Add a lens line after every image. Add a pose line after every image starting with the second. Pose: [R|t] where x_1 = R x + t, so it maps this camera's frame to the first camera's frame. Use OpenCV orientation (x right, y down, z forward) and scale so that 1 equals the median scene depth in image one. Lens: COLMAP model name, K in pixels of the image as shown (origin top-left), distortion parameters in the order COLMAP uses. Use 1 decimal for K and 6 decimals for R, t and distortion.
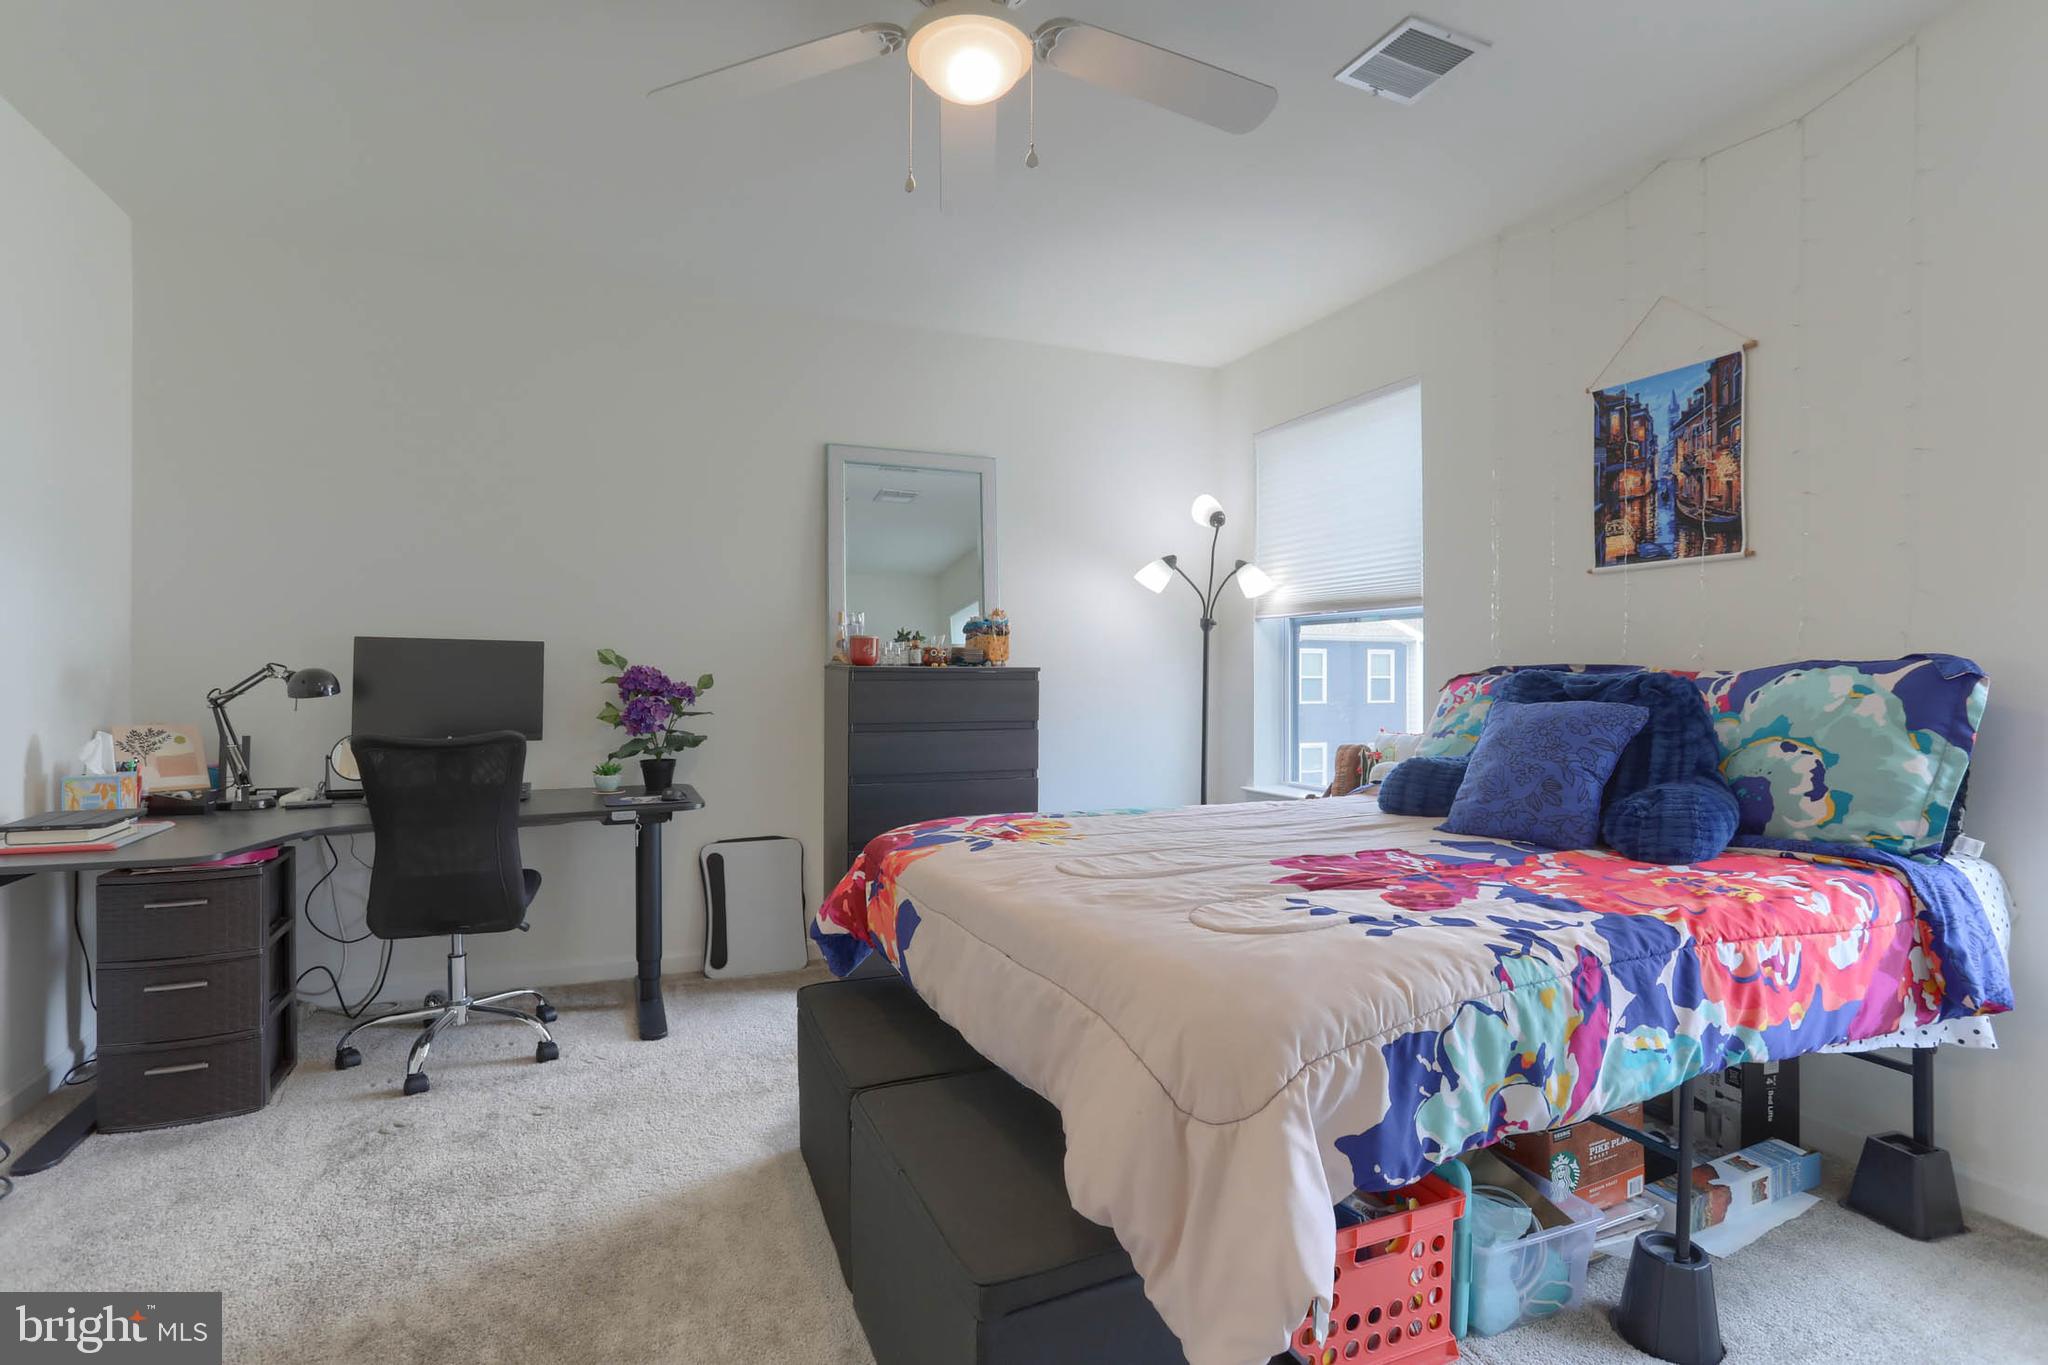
lens RADIAL K [[1046.5, 0, 1014.9], [0, 1046.5, 665.5], [0, 0, 1]] dist [-0.075008, 0.052625]
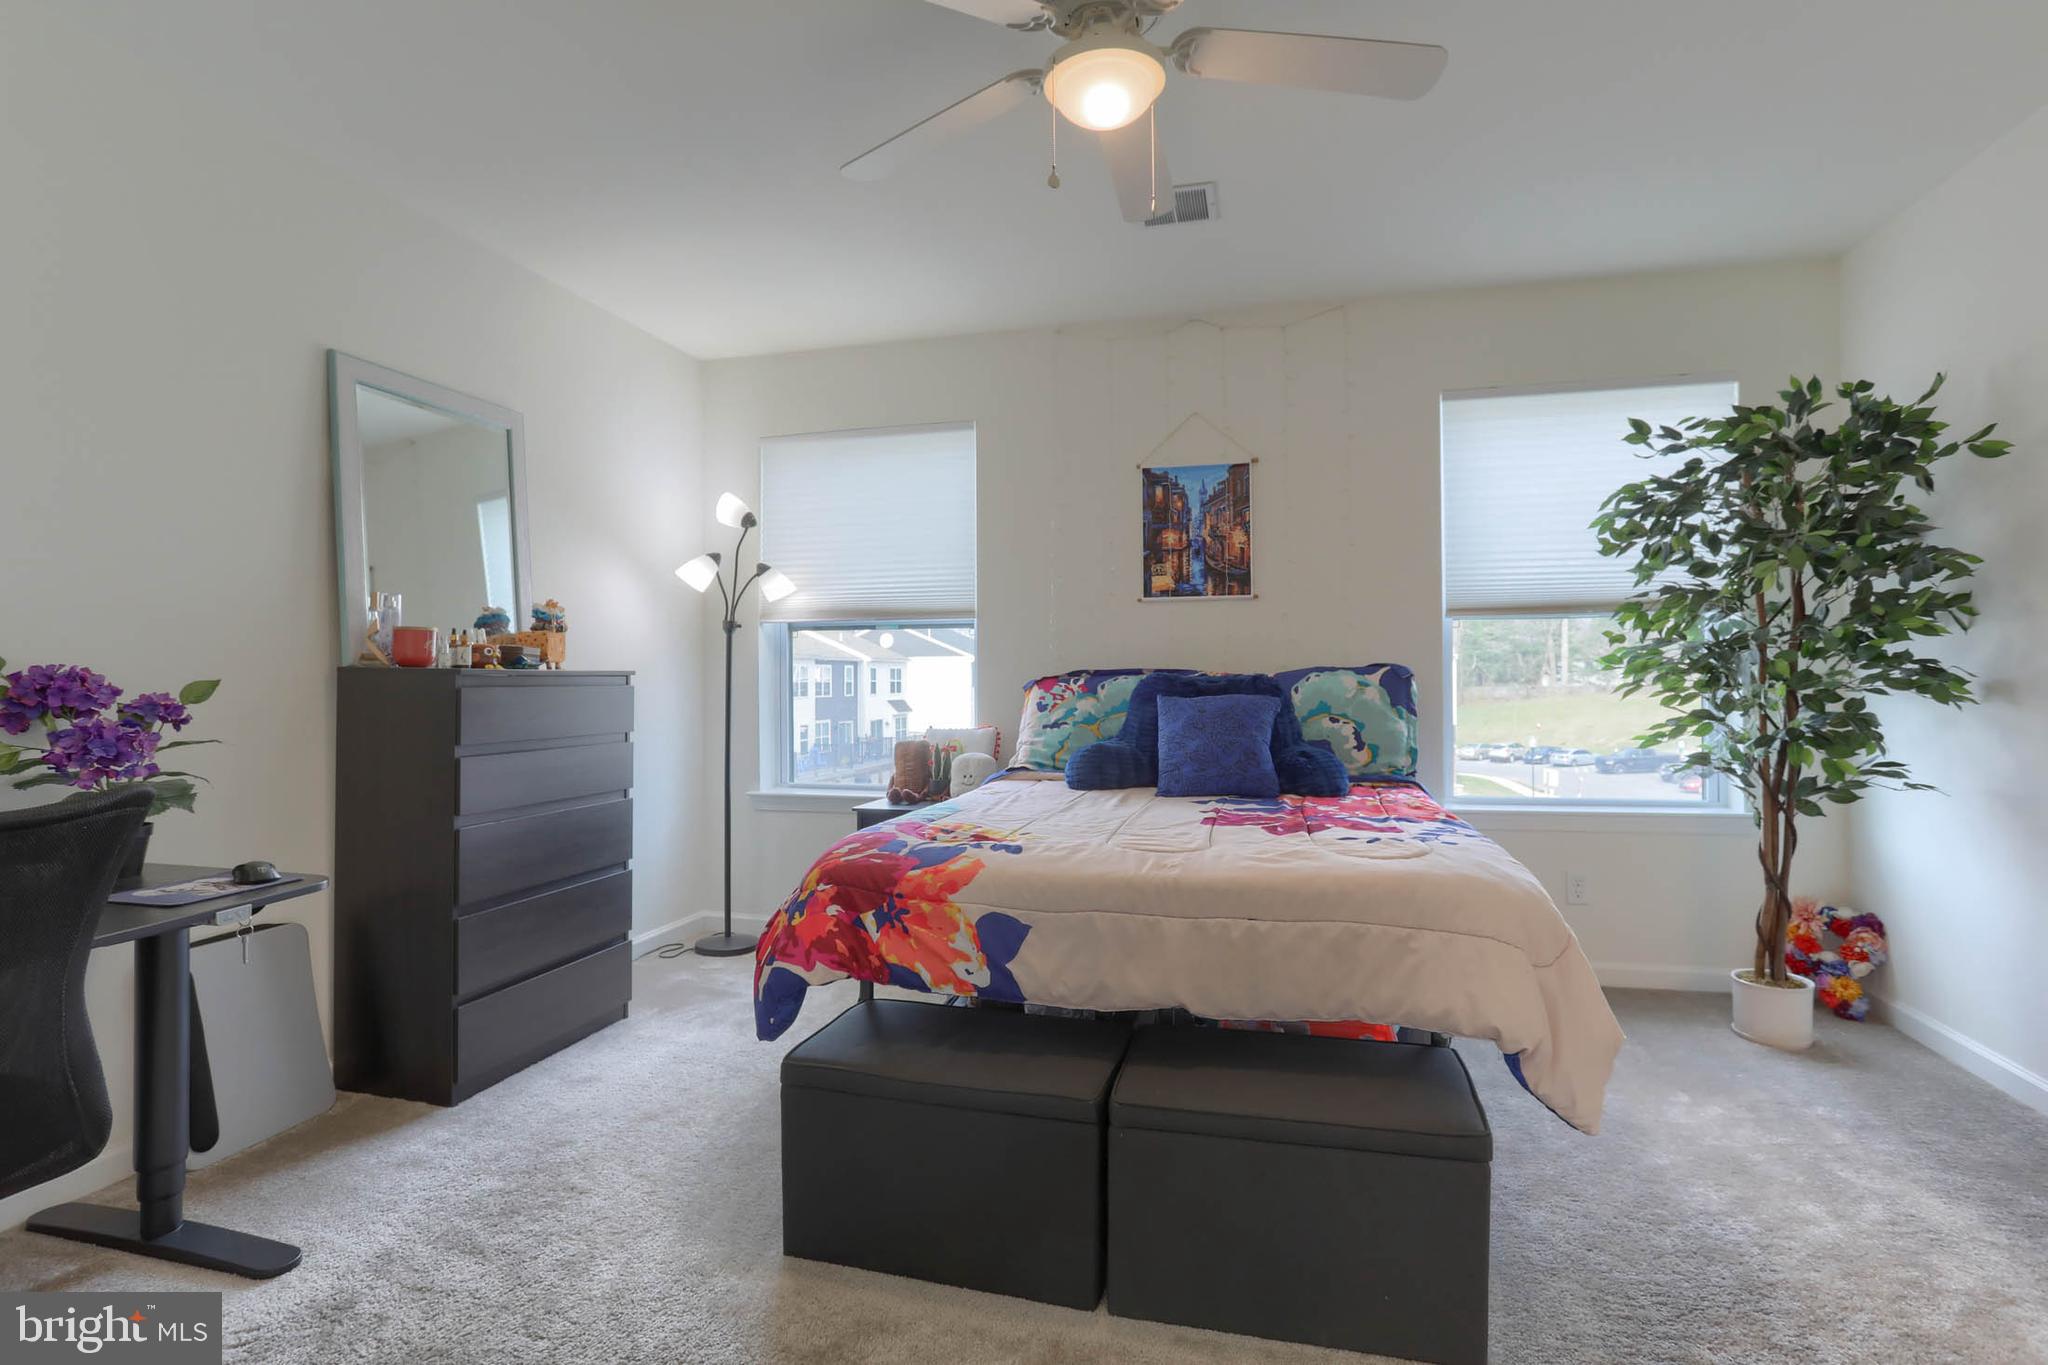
lens RADIAL K [[1046.5, 0, 1014.9], [0, 1046.5, 665.5], [0, 0, 1]] dist [-0.075008, 0.052625]
pose [[0.596908, 0.006306, 0.802285, -0.674915], [-0.001511, 0.999976, -0.006736, 0.004110], [-0.802308, 0.002809, 0.596903, 0.327258]]
